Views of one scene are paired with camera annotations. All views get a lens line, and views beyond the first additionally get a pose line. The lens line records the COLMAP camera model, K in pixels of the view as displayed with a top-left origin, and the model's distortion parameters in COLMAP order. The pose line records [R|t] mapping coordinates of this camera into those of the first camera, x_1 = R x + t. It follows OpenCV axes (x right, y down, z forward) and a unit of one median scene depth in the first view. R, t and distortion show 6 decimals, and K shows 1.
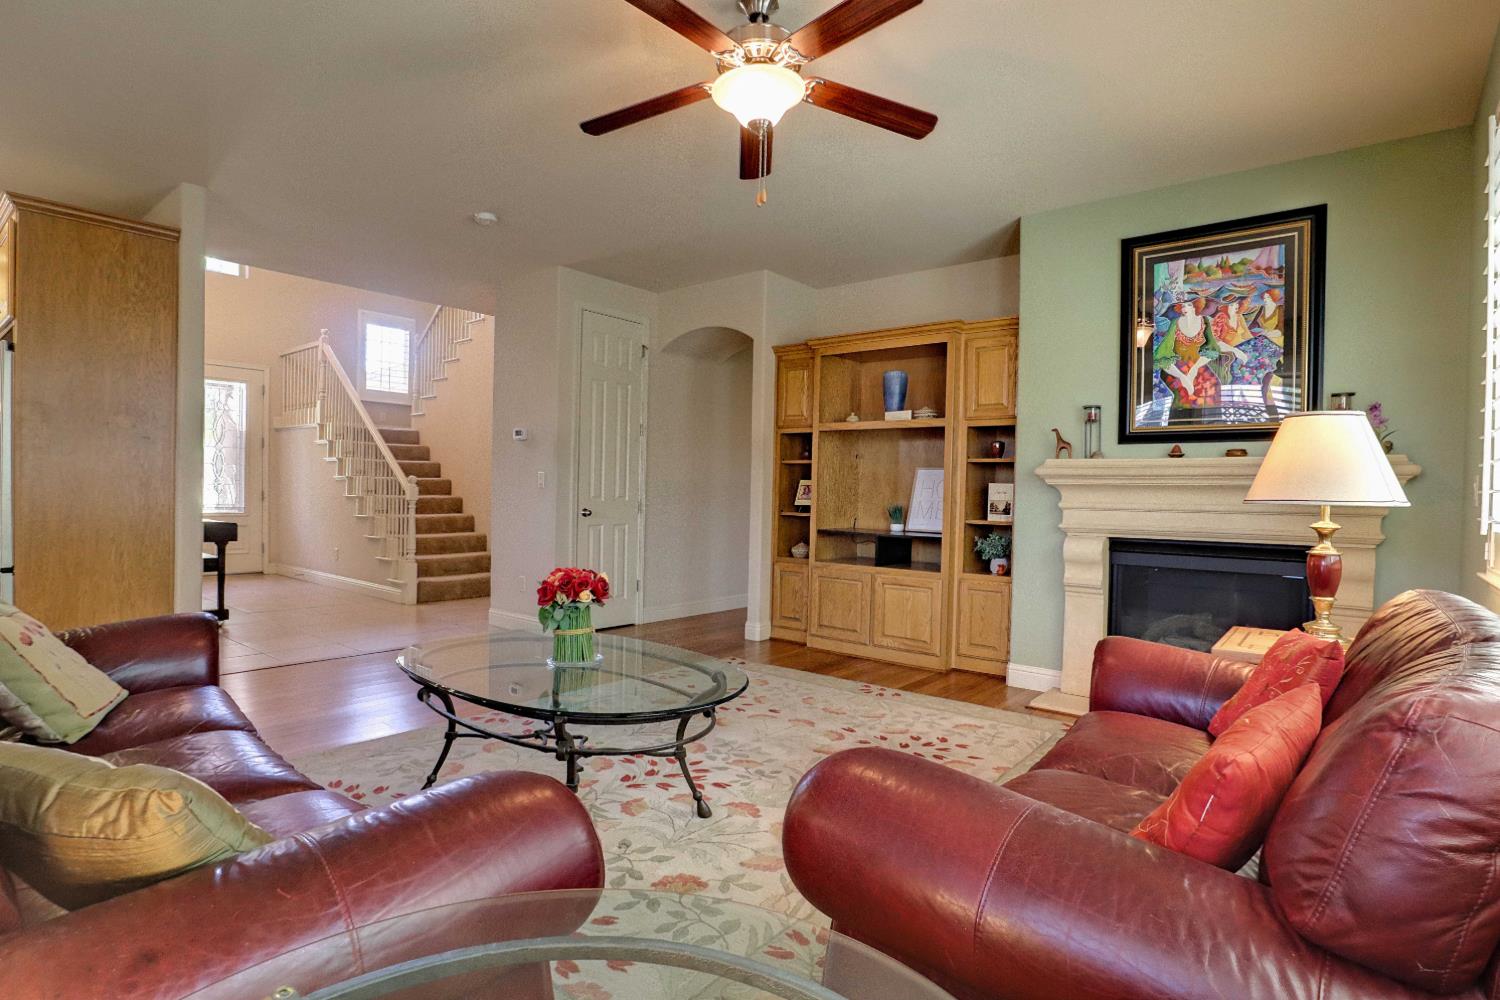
lens RADIAL K [[791.1, 0, 750.0], [0, 791.1, 500.0], [0, 0, 1]] dist [-0.035220, 0.000382]
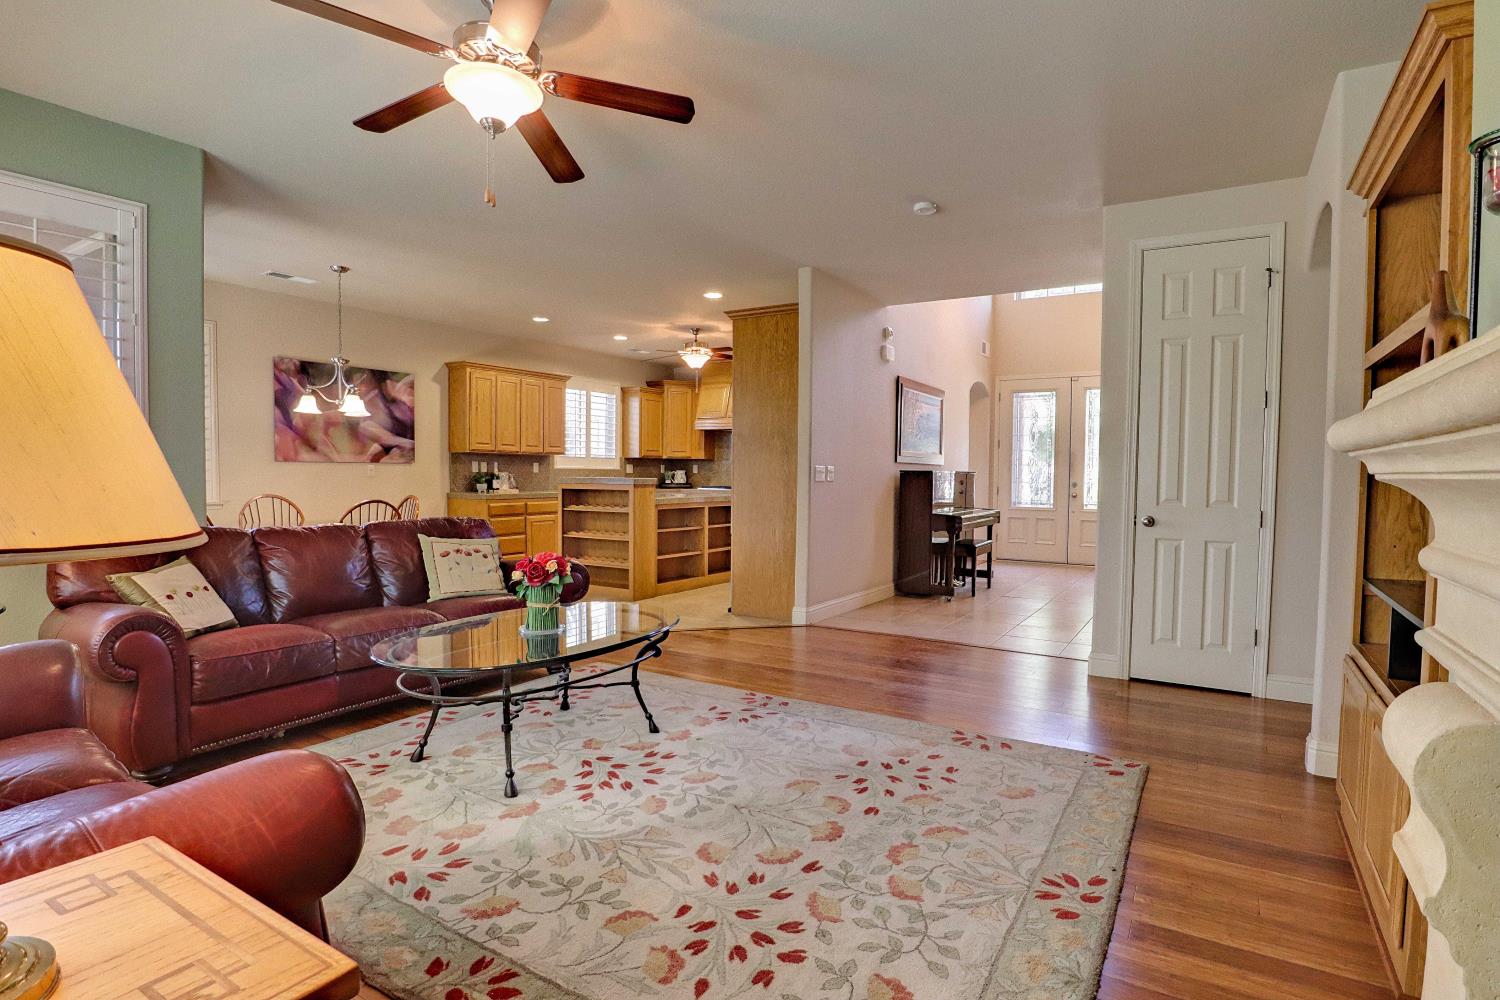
lens RADIAL K [[756.9, 0, 755.0], [0, 756.9, 503.7], [0, 0, 1]] dist [-0.032376, 0.000803]
pose [[0.122091, 0.024903, -0.992206, 0.639035], [-0.017179, 0.999588, 0.022975, -0.015528], [0.992370, 0.014240, 0.122468, 0.778193]]
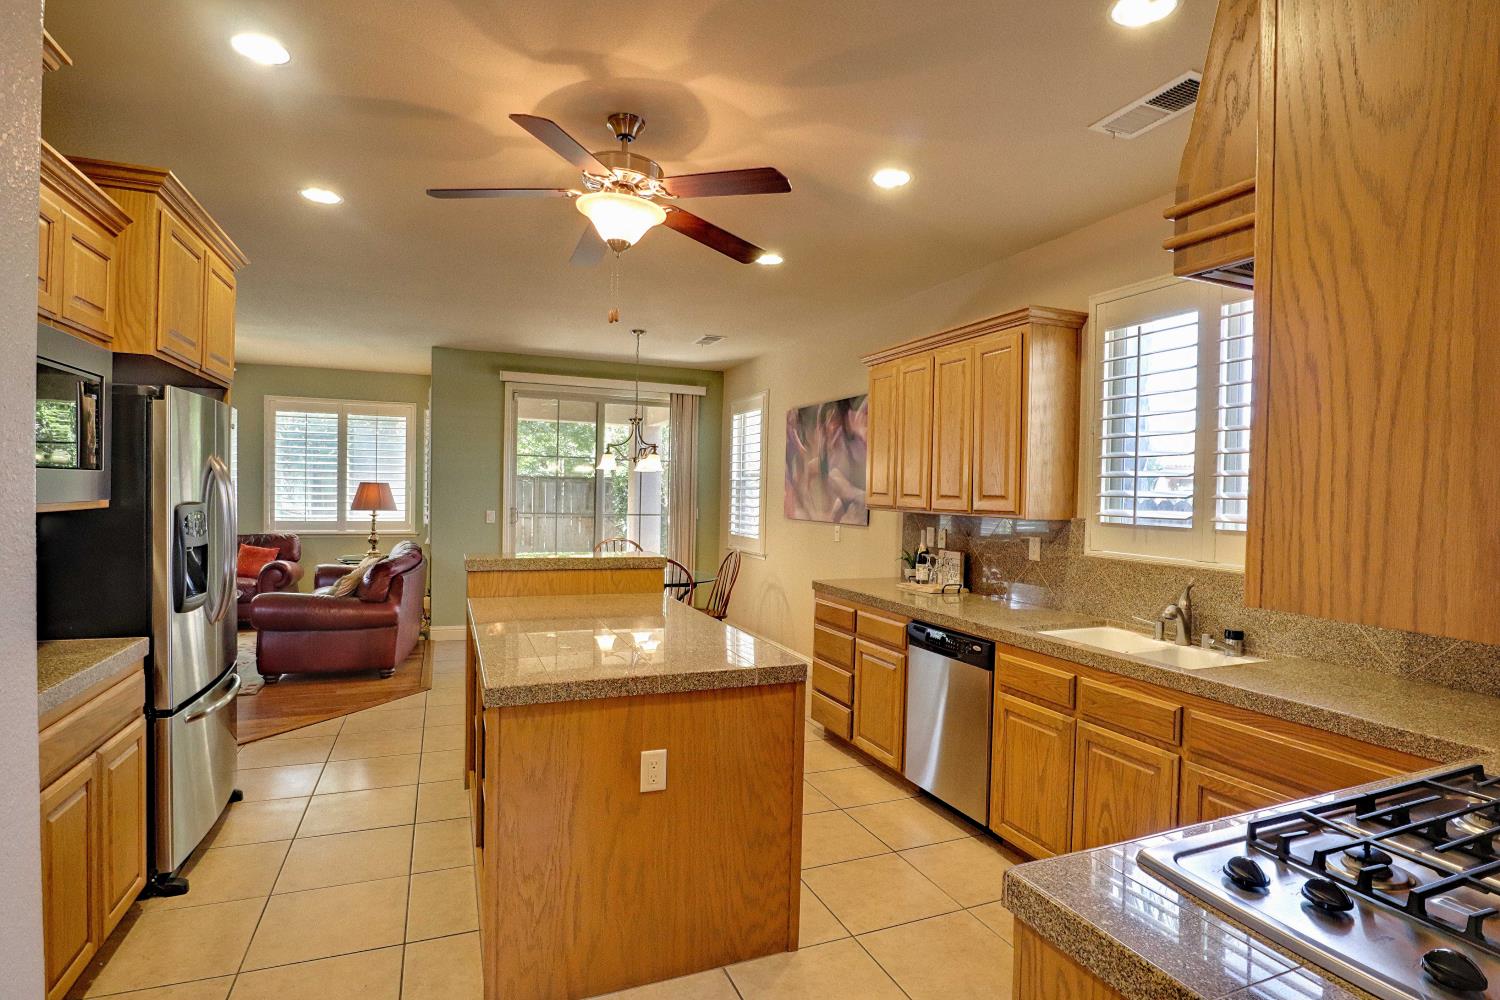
lens RADIAL K [[756.9, 0, 755.0], [0, 756.9, 503.7], [0, 0, 1]] dist [-0.032376, 0.000803]
pose [[-0.882680, -0.043532, 0.467954, -1.794524], [-0.031125, 0.998930, 0.034218, -0.134835], [-0.468943, 0.015639, -0.883090, 1.377364]]
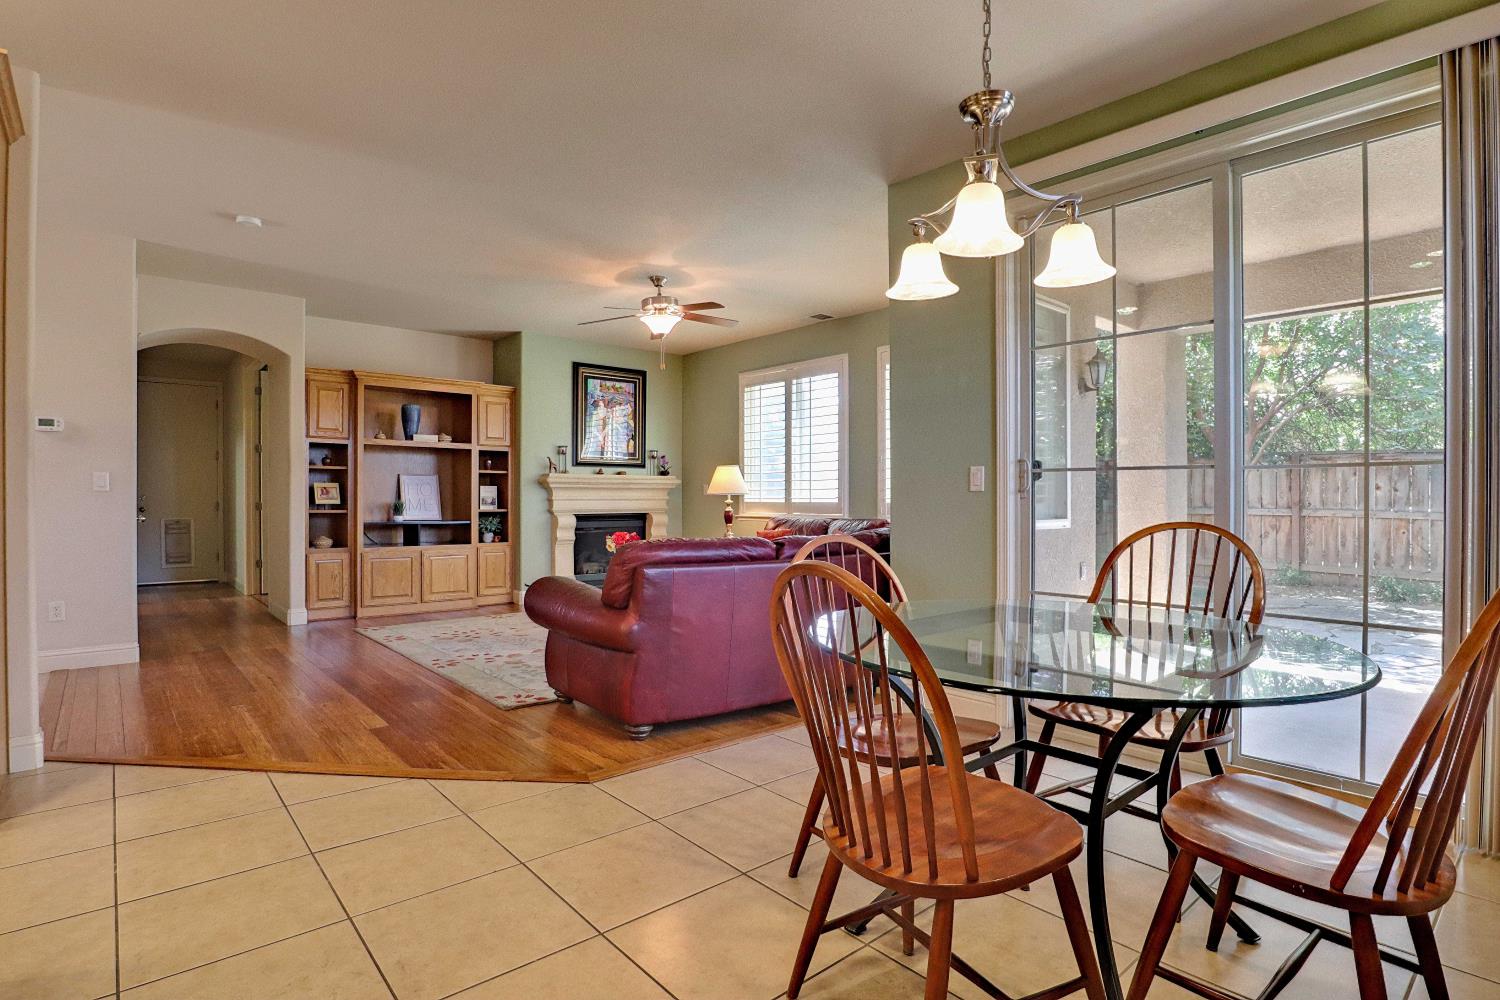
lens RADIAL K [[756.9, 0, 755.0], [0, 756.9, 503.7], [0, 0, 1]] dist [-0.032376, 0.000803]
pose [[0.159315, -0.025616, 0.986895, -1.336585], [0.012432, 0.999636, 0.023939, -0.018264], [-0.987150, 0.008455, 0.159576, 0.256105]]
